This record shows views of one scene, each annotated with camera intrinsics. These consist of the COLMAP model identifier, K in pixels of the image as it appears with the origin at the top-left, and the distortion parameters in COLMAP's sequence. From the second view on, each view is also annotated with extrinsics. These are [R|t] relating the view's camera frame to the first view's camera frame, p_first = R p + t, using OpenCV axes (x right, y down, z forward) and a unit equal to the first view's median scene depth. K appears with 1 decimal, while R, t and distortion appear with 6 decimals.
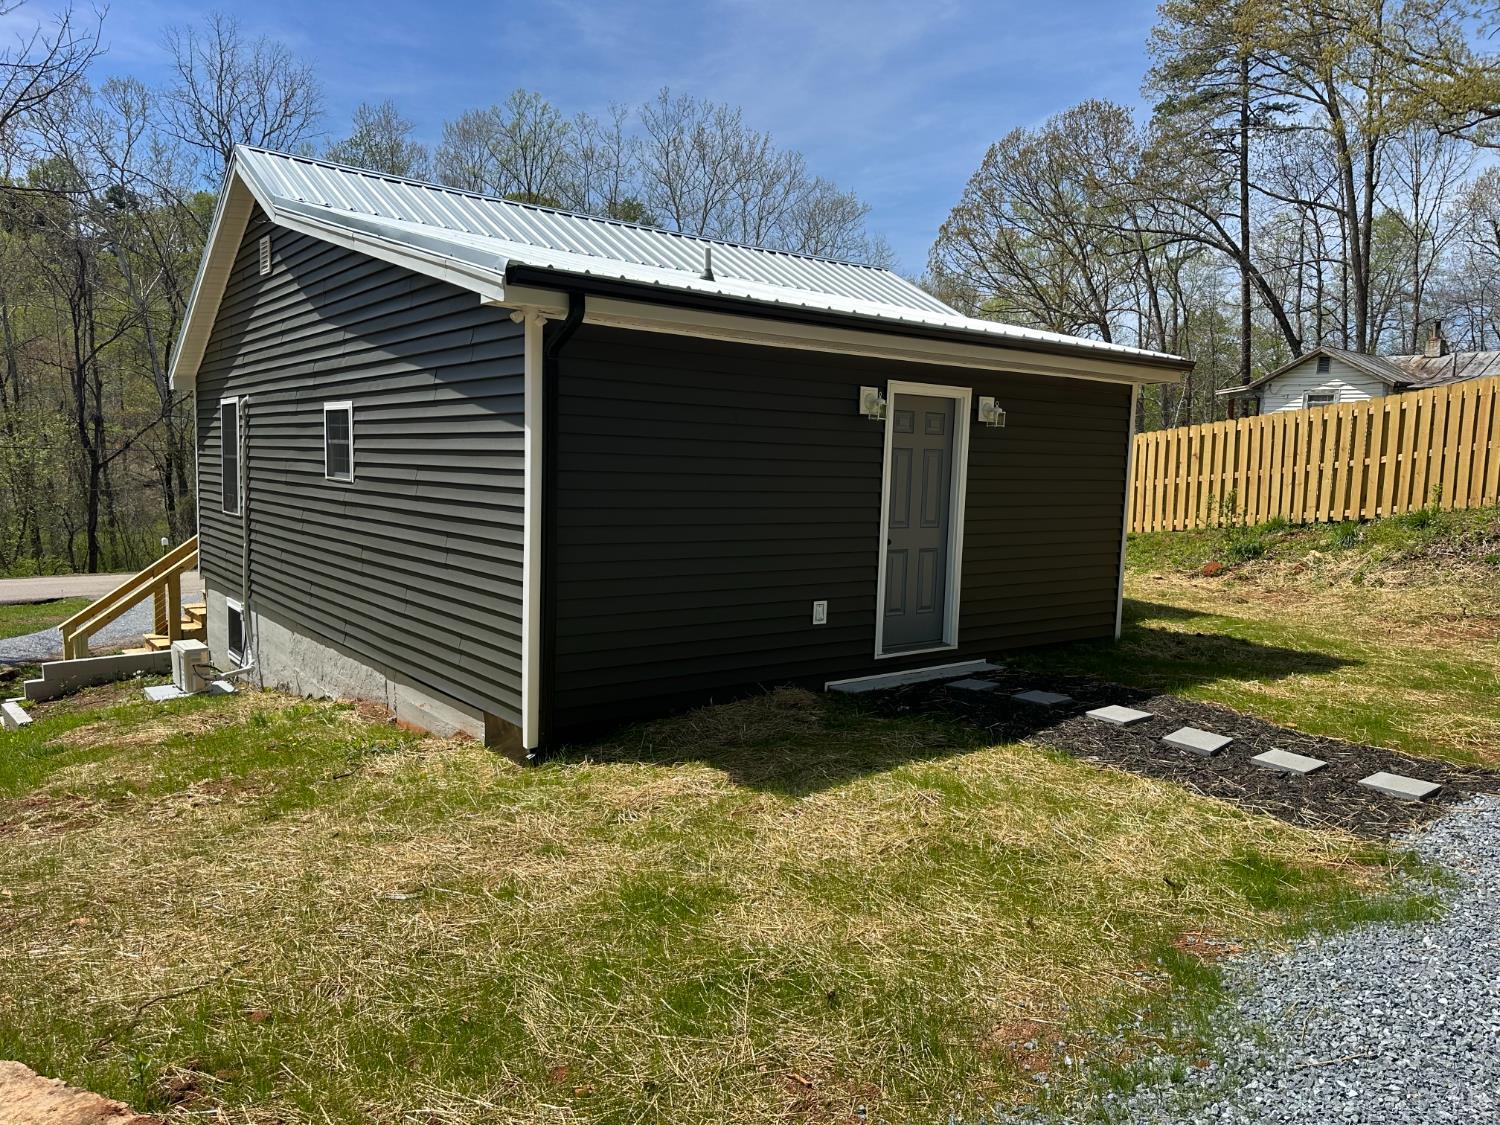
lens RADIAL K [[1068.7, 0, 756.4], [0, 1068.7, 565.1], [0, 0, 1]] dist [0.003370, -0.002078]
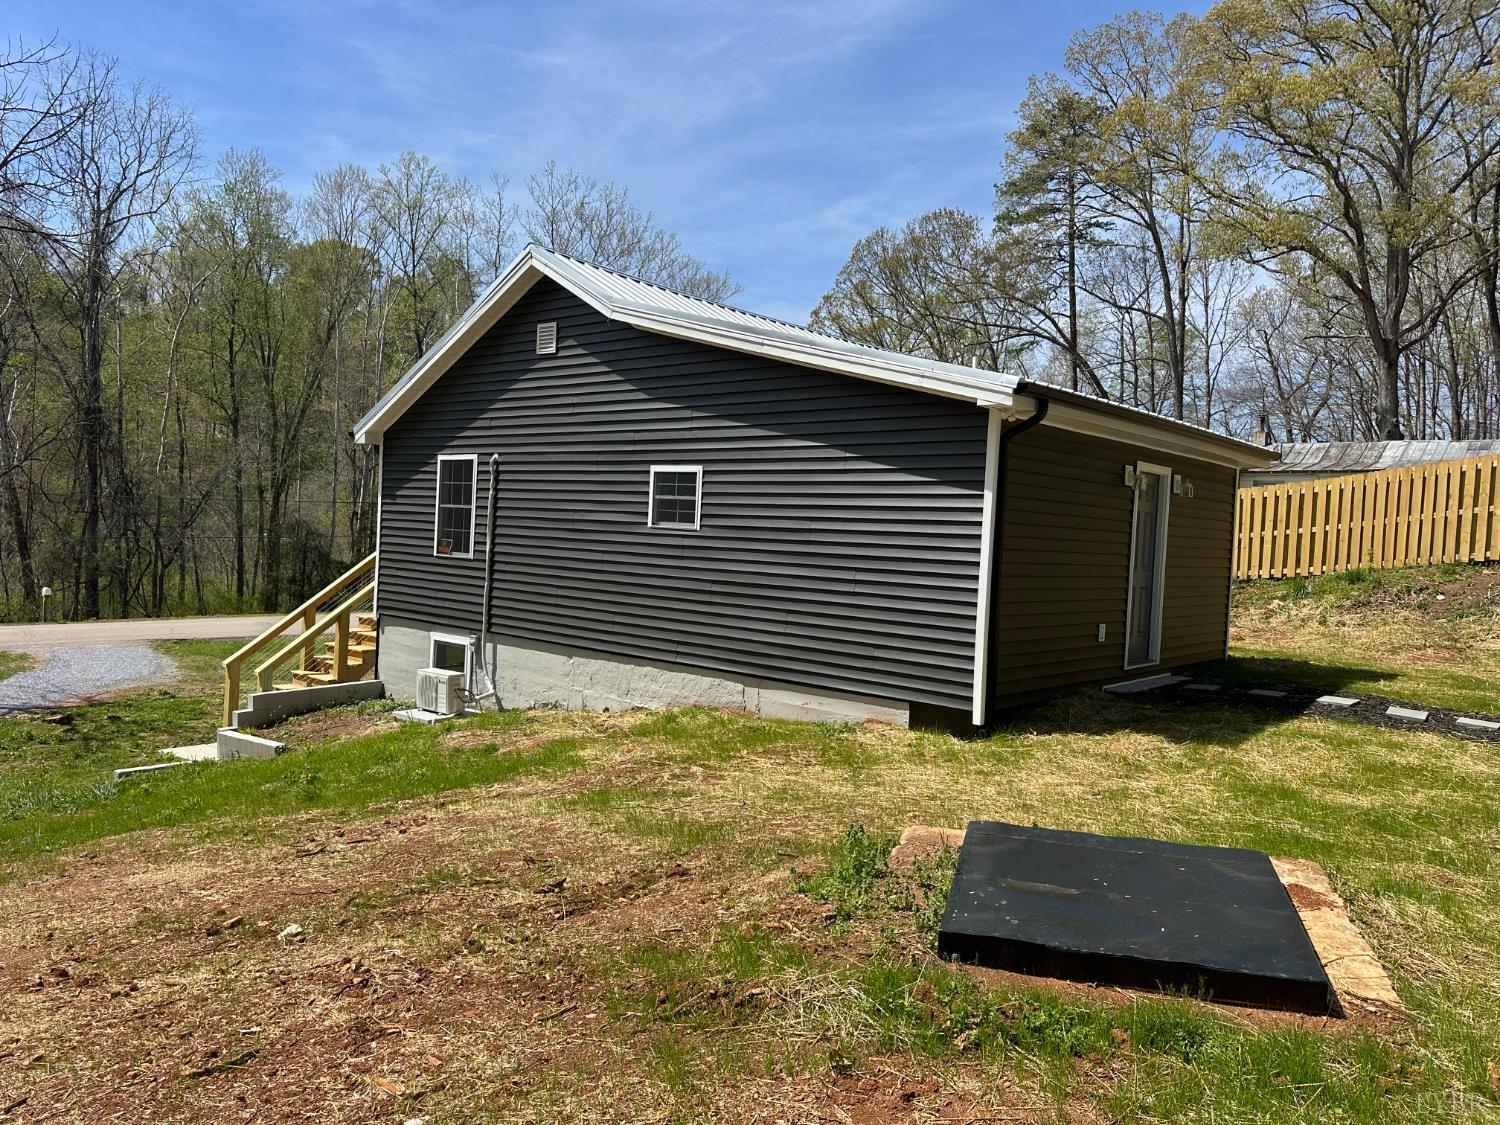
lens RADIAL K [[1051.9, 0, 742.5], [0, 1051.9, 566.6], [0, 0, 1]] dist [0.060372, -0.072484]
pose [[0.983421, 0.013004, 0.180871, -0.284843], [-0.002795, 0.998394, -0.056584, 0.017360], [-0.181316, 0.055141, 0.981878, -0.104161]]
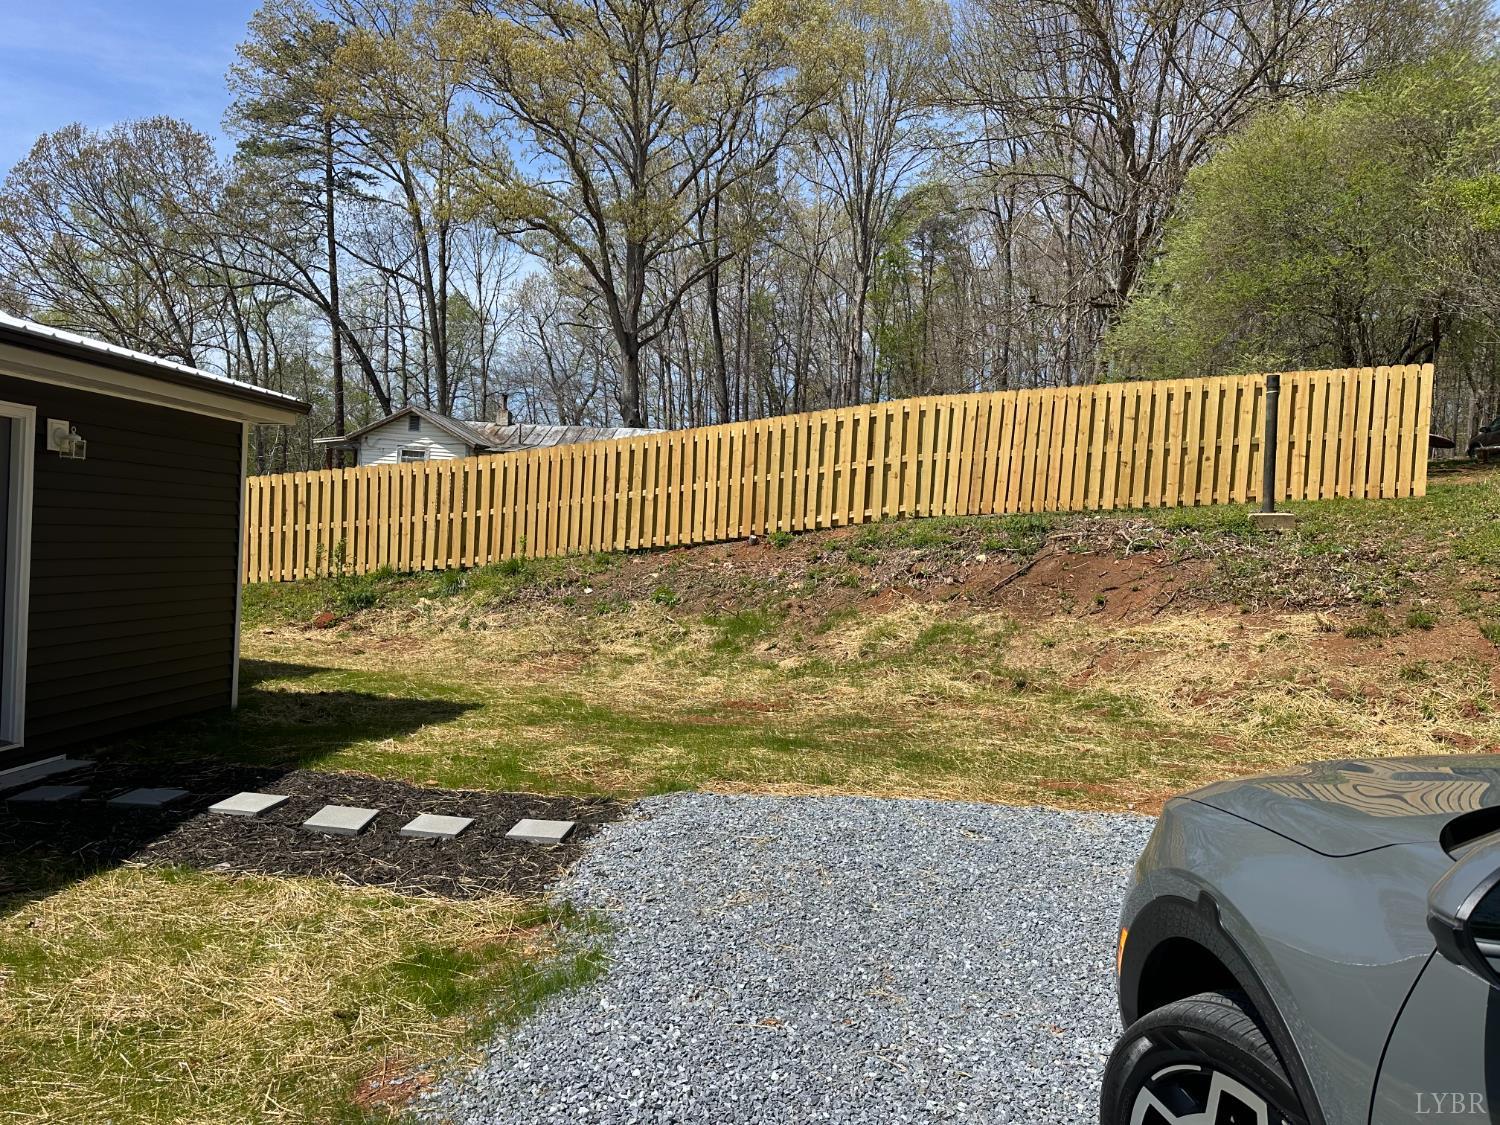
lens RADIAL K [[1051.9, 0, 742.5], [0, 1051.9, 566.6], [0, 0, 1]] dist [0.060372, -0.072484]
pose [[0.701766, -0.010773, 0.712326, 0.005094], [0.040605, 0.998865, -0.024897, -0.005382], [-0.711249, 0.046396, 0.701407, 0.048197]]
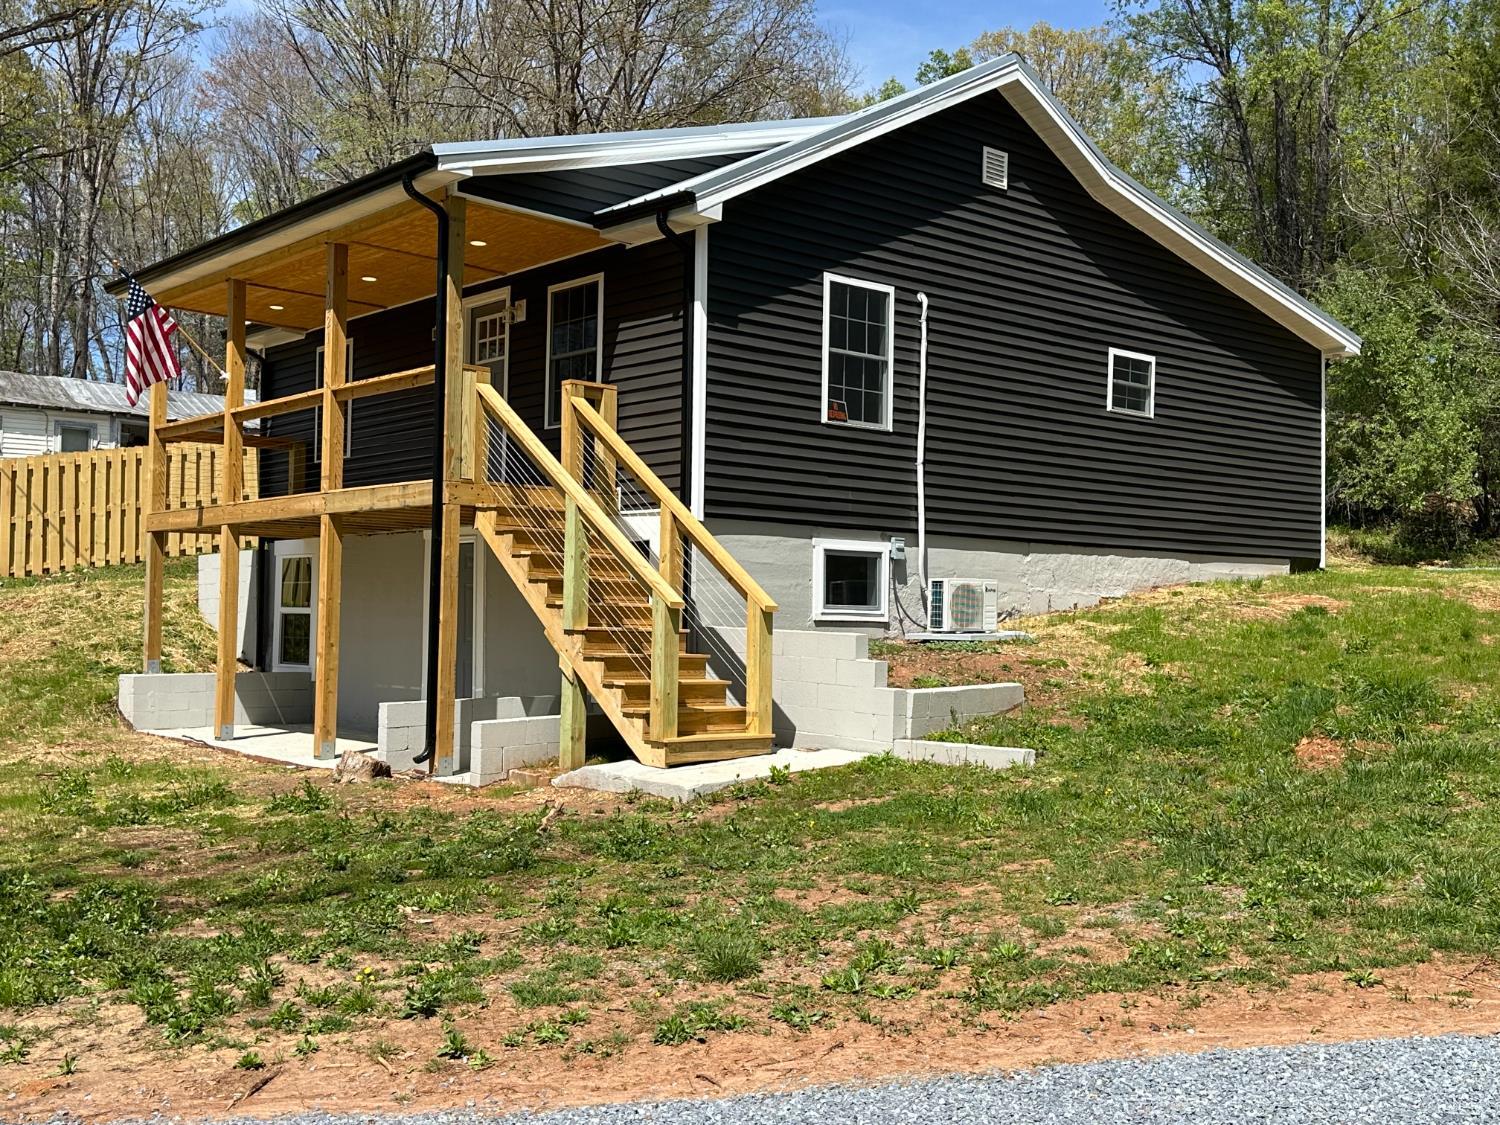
lens RADIAL K [[1614.9, 0, 750.0], [0, 1614.9, 562.5], [0, 0, 1]] dist [0.110609, 0.000205]
pose [[-0.051132, 0.011862, 0.998621, -1.197575], [0.078099, 0.996915, -0.007843, 0.038098], [-0.995633, 0.077590, -0.051901, 0.828417]]
